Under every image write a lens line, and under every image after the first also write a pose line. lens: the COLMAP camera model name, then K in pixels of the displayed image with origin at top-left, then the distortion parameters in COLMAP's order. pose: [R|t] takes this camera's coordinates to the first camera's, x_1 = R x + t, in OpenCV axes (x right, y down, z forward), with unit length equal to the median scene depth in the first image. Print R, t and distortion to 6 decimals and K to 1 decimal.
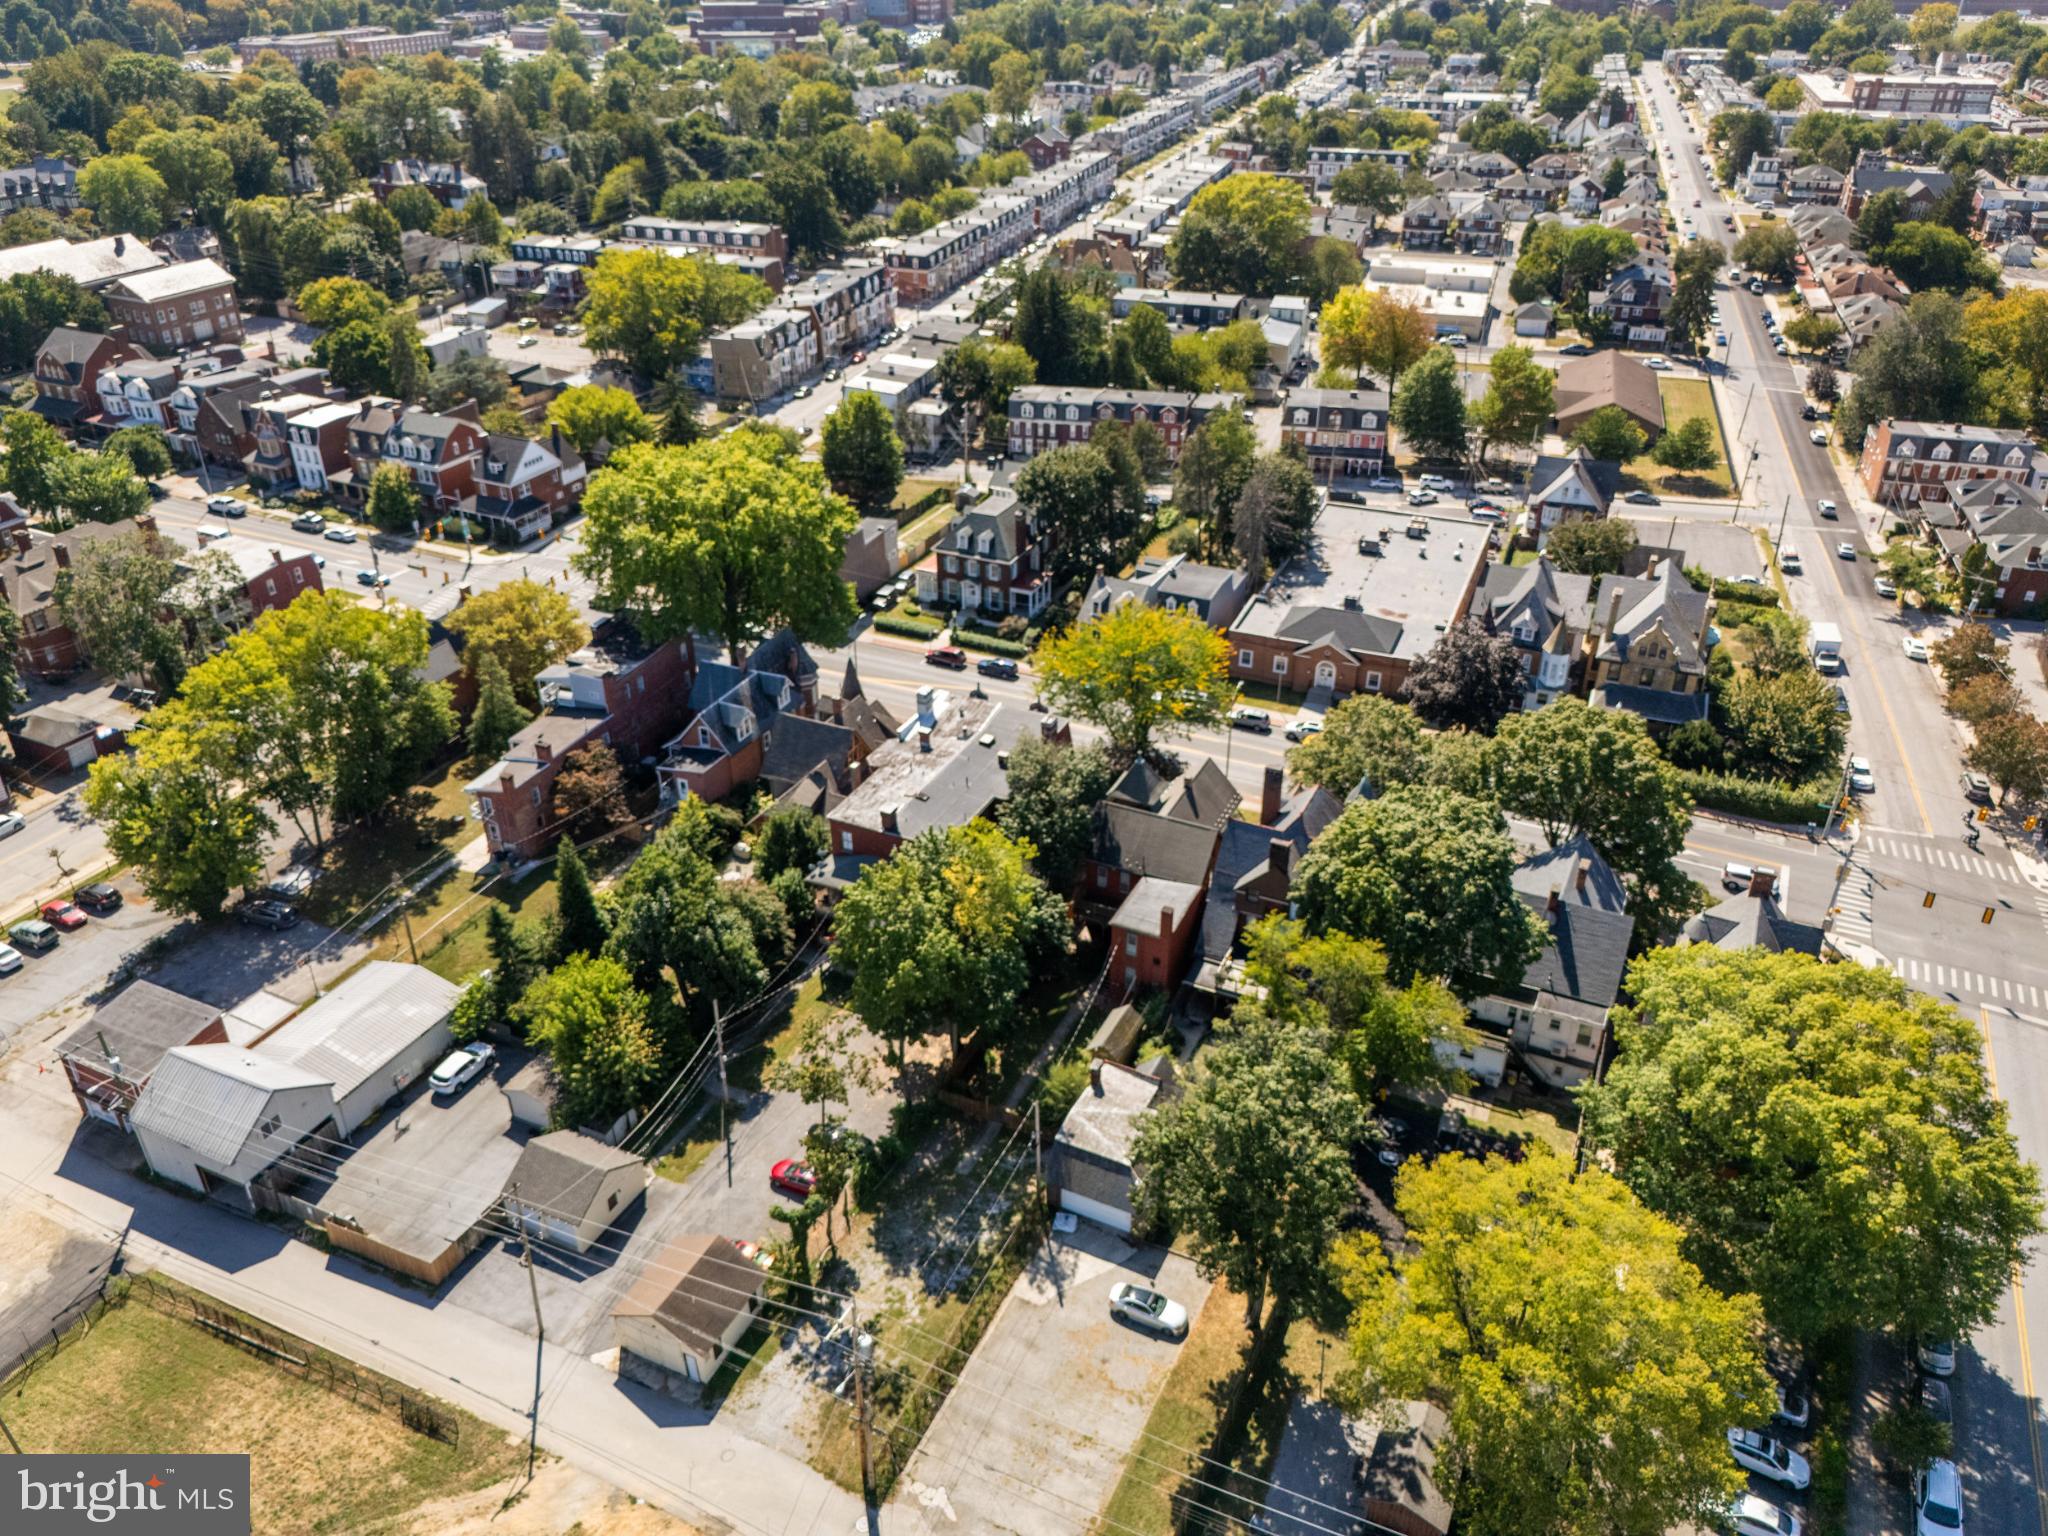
lens RADIAL K [[1527.9, 0, 1024.0], [0, 1527.9, 768.0], [0, 0, 1]] dist [0.041218, -0.011279]
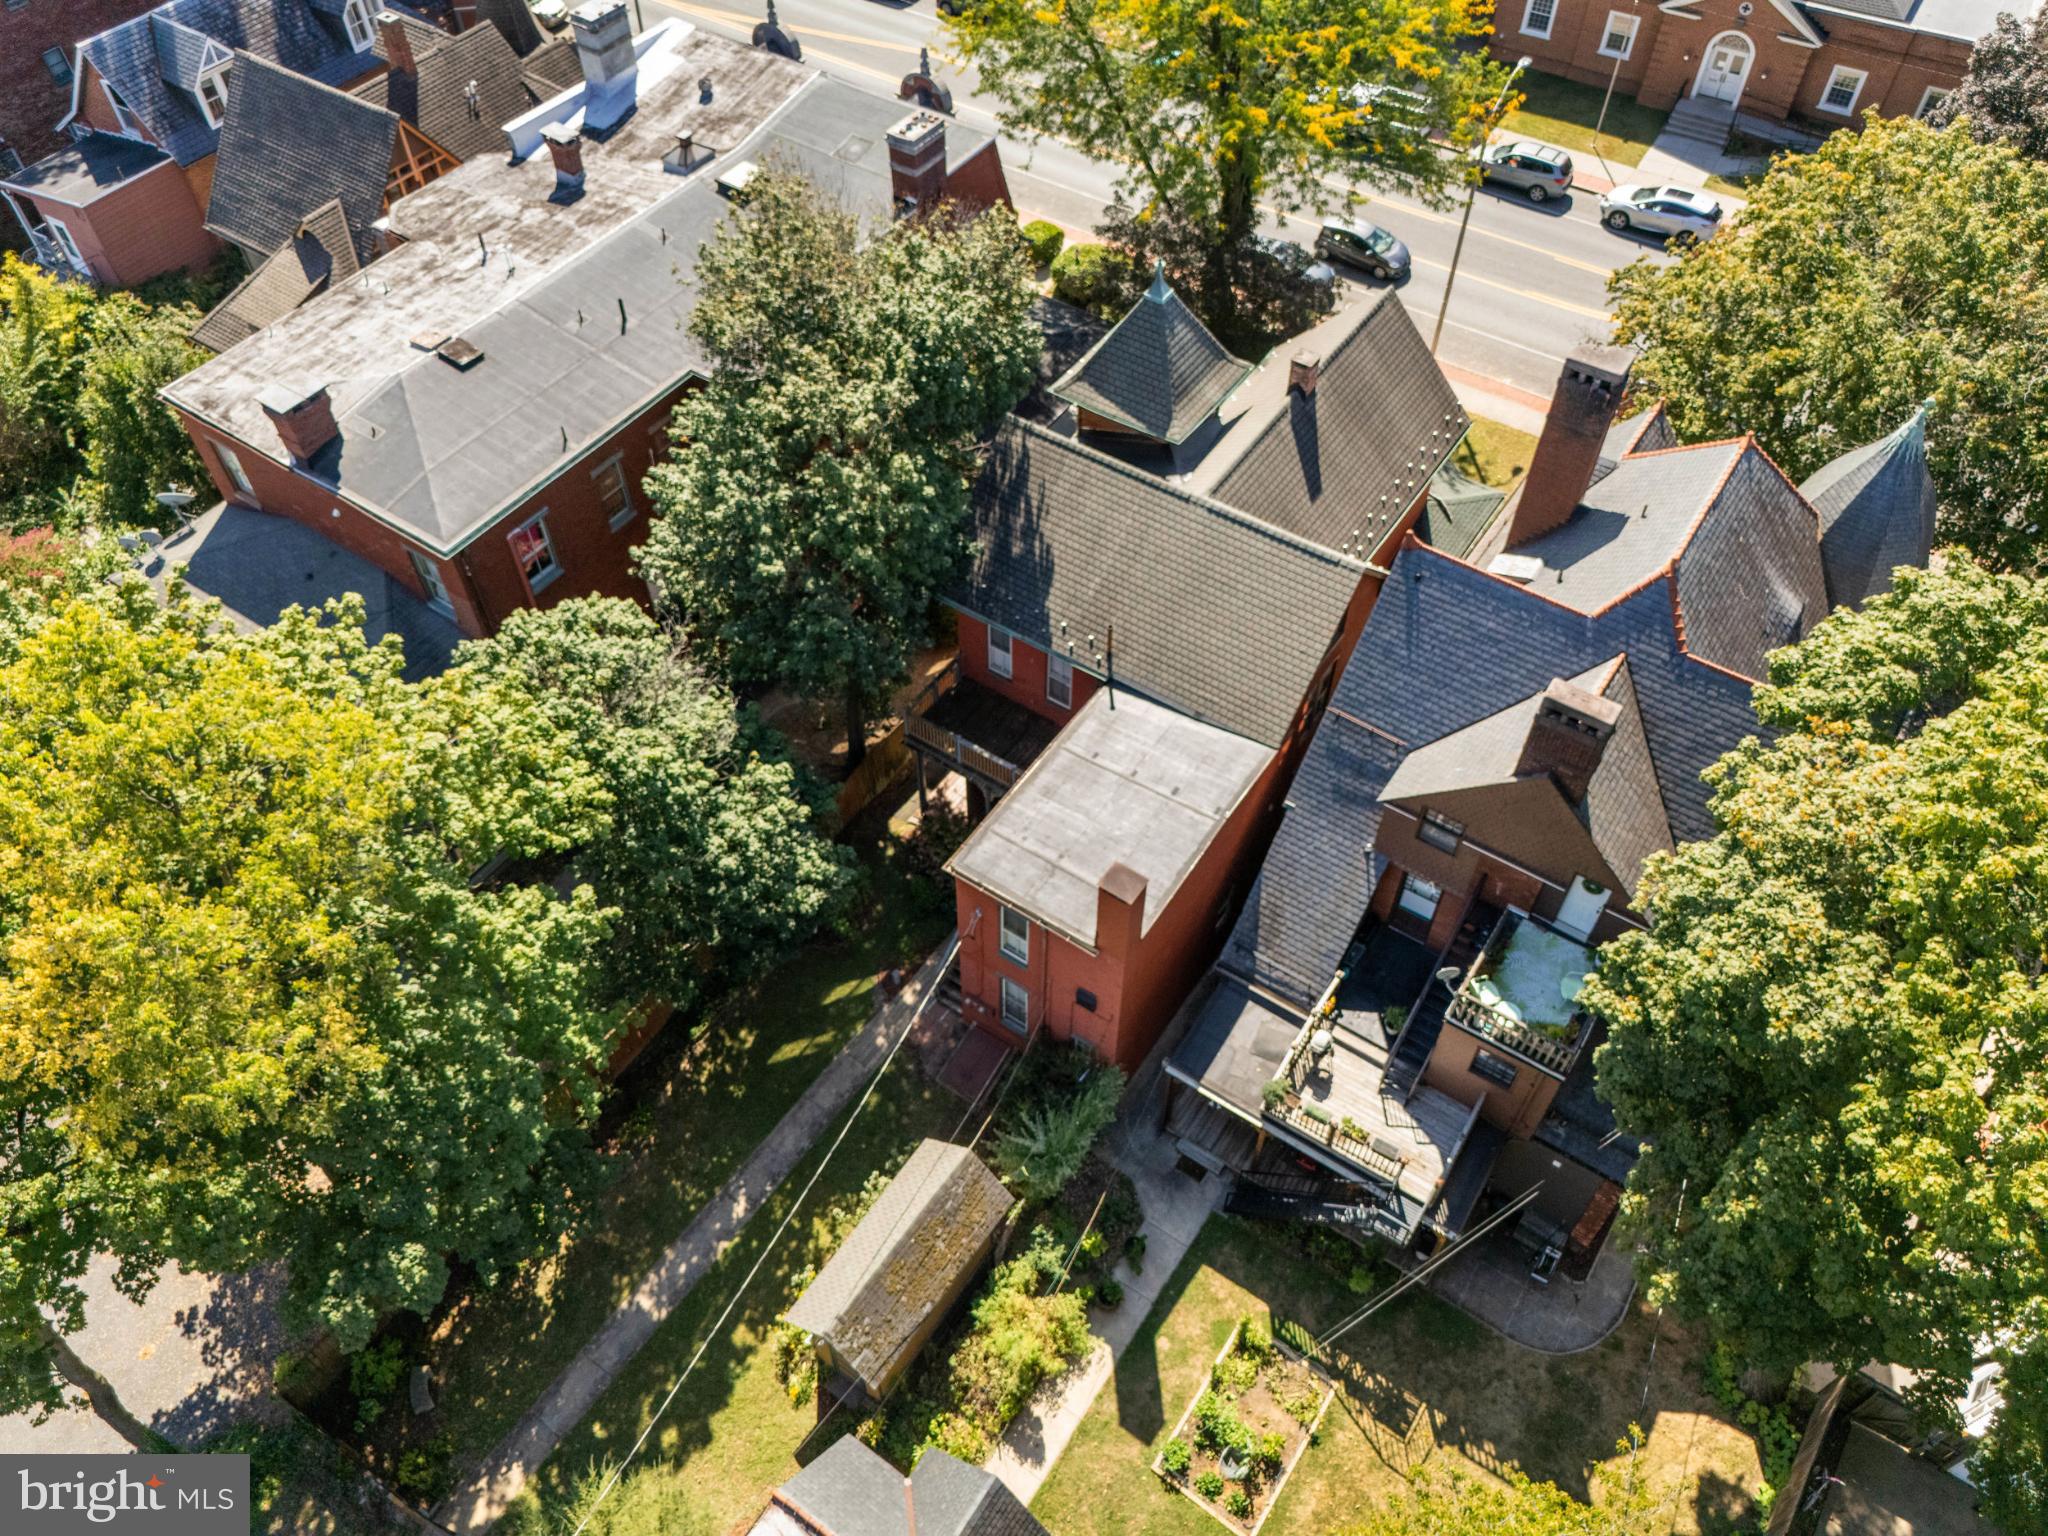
lens RADIAL K [[1527.9, 0, 1024.0], [0, 1527.9, 768.0], [0, 0, 1]] dist [0.041218, -0.011279]
pose [[0.988584, 0.116330, -0.095760, 0.084674], [-0.075345, 0.932044, 0.354426, -0.021825], [0.130483, -0.343165, 0.930168, 0.628183]]
